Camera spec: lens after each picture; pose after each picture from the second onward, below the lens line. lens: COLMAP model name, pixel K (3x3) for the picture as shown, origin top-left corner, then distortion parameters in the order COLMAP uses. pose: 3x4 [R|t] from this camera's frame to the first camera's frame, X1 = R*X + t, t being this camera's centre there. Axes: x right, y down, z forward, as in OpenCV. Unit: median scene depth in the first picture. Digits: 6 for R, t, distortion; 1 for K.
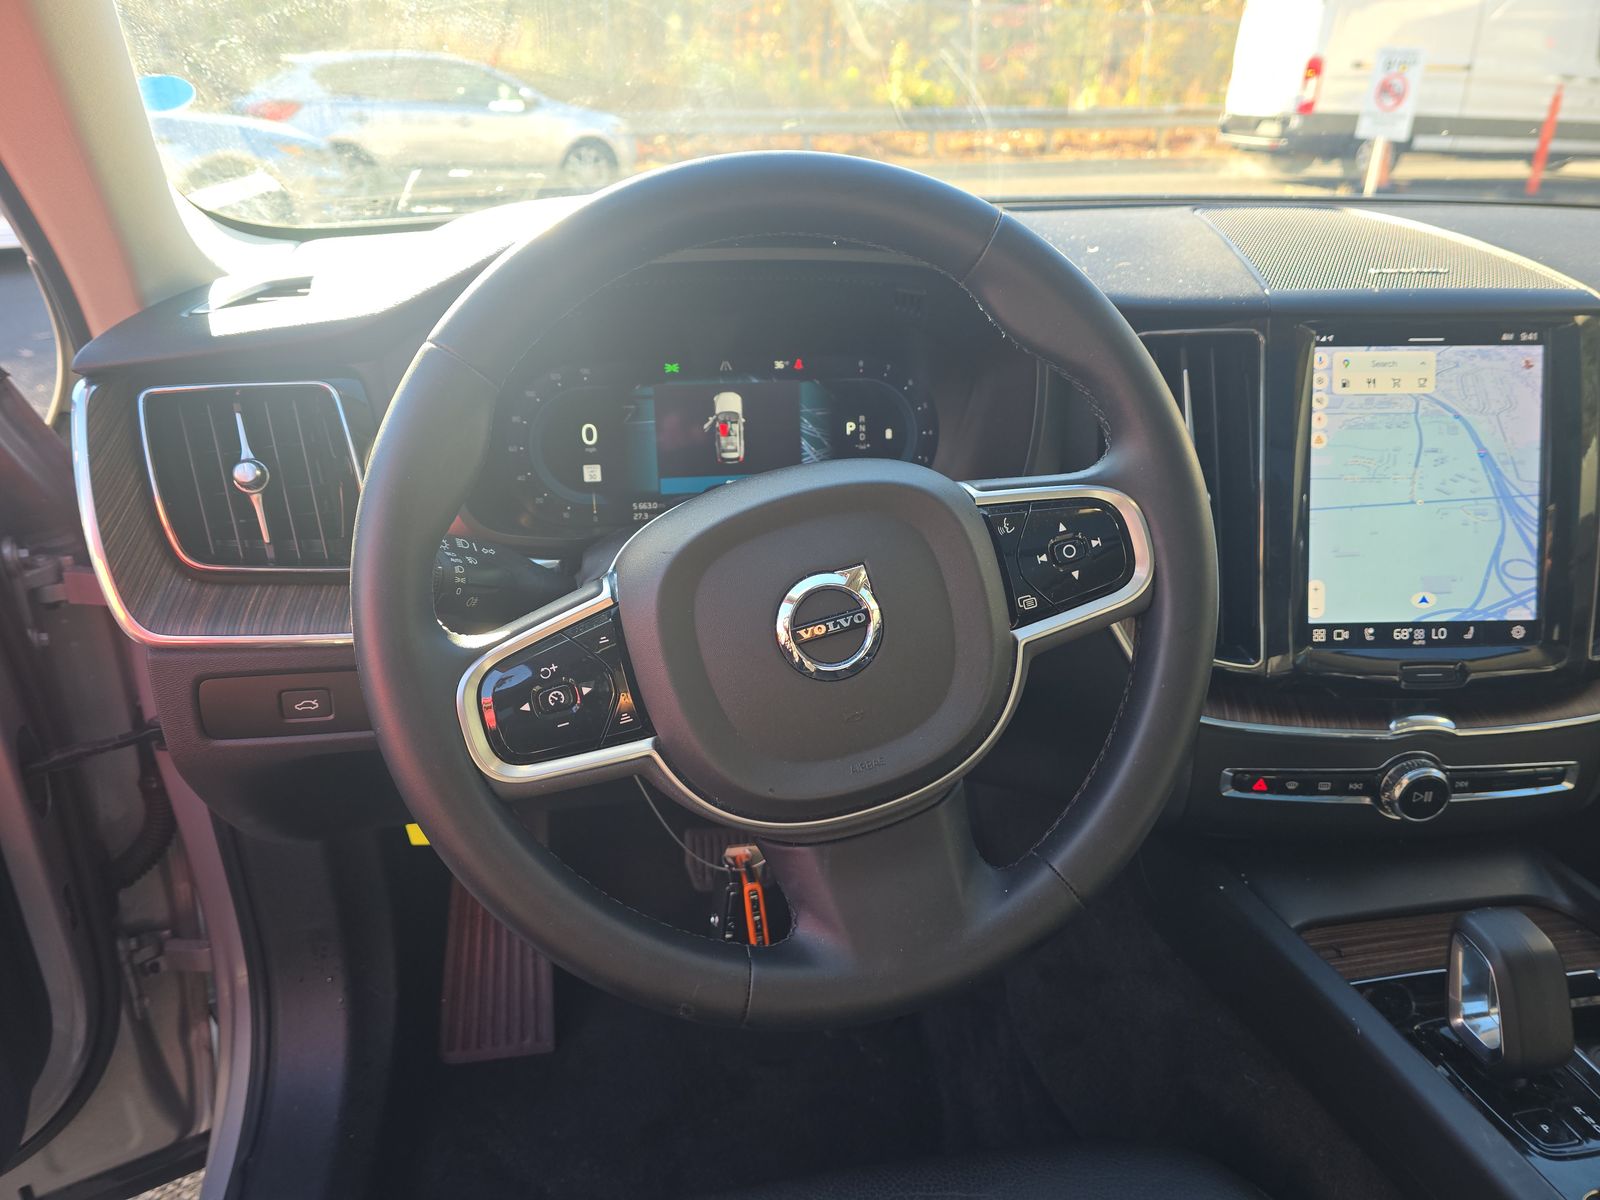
lens RADIAL K [[1077.9, 0, 798.2], [0, 1077.9, 614.3], [0, 0, 1]] dist [0.034878, -0.025640]
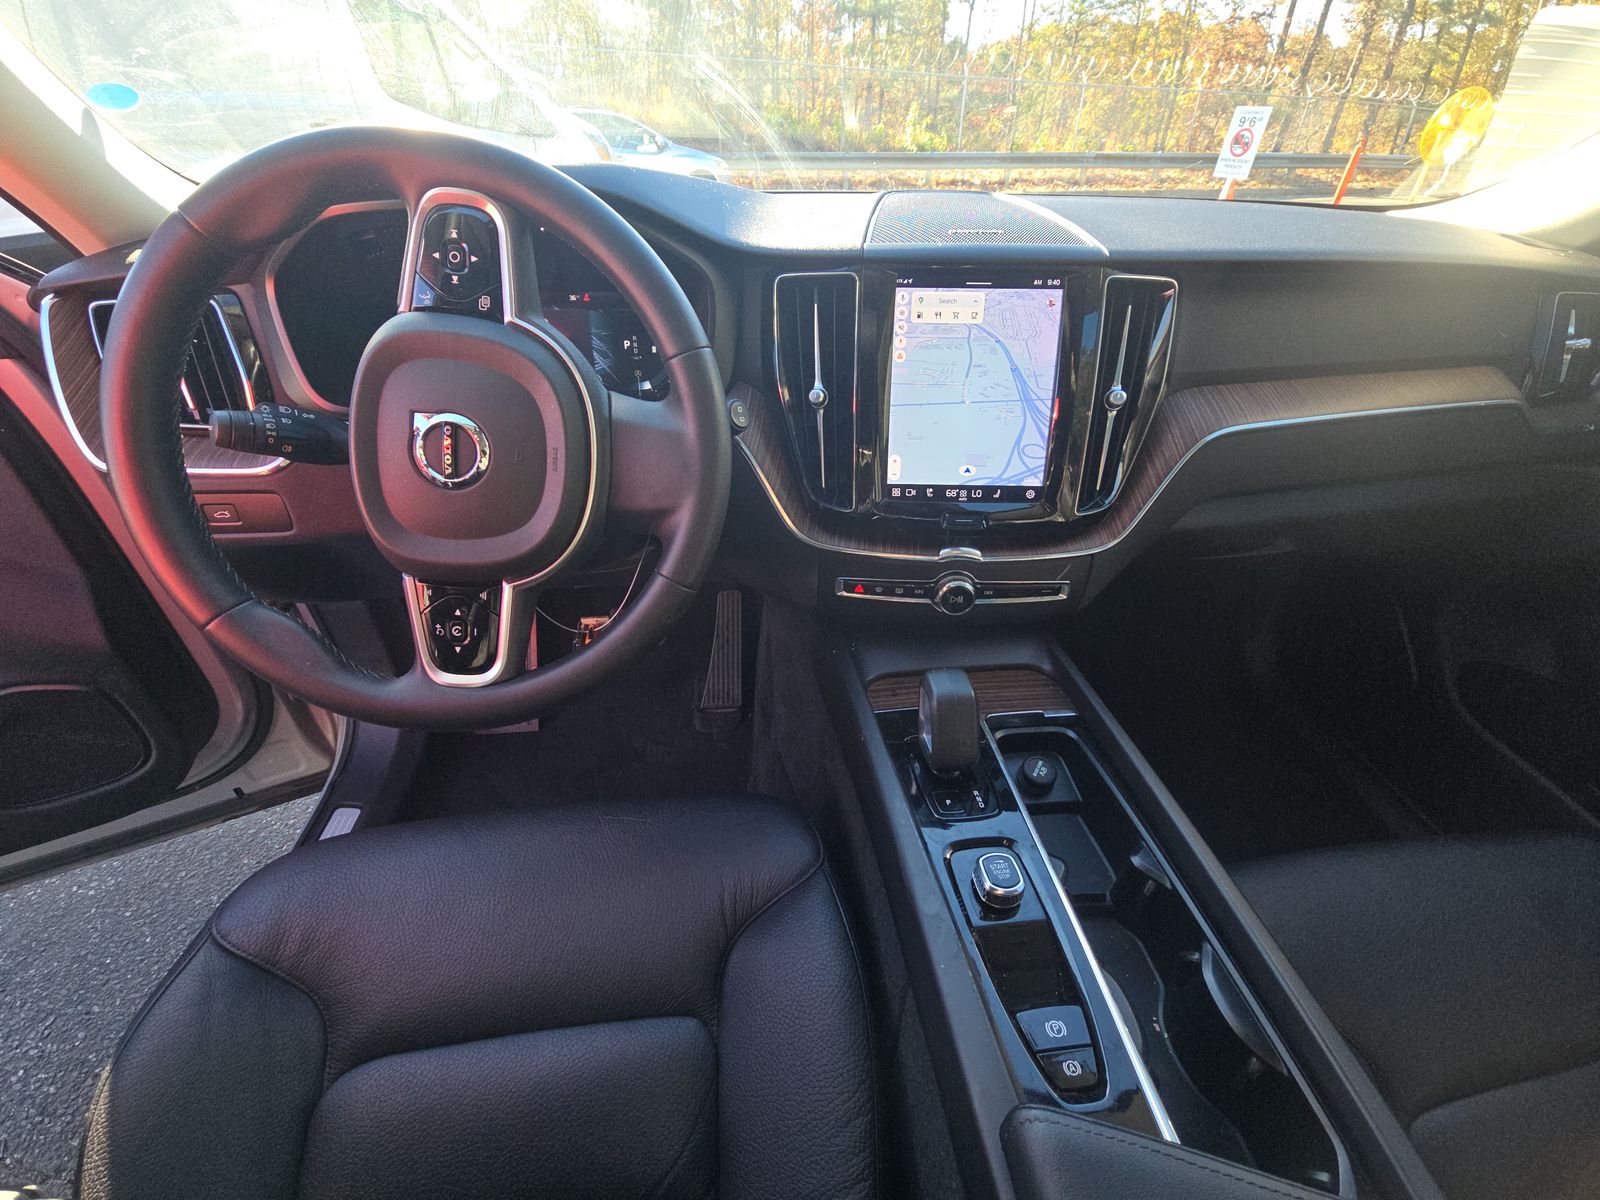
lens RADIAL K [[638.4, 0, 803.7], [0, 638.4, 601.9], [0, 0, 1]] dist [0.008644, -0.000263]
pose [[0.998321, 0.037526, -0.044118, 0.393500], [-0.029314, 0.984323, 0.173923, 0.018618], [0.049953, -0.172338, 0.983770, 0.090542]]
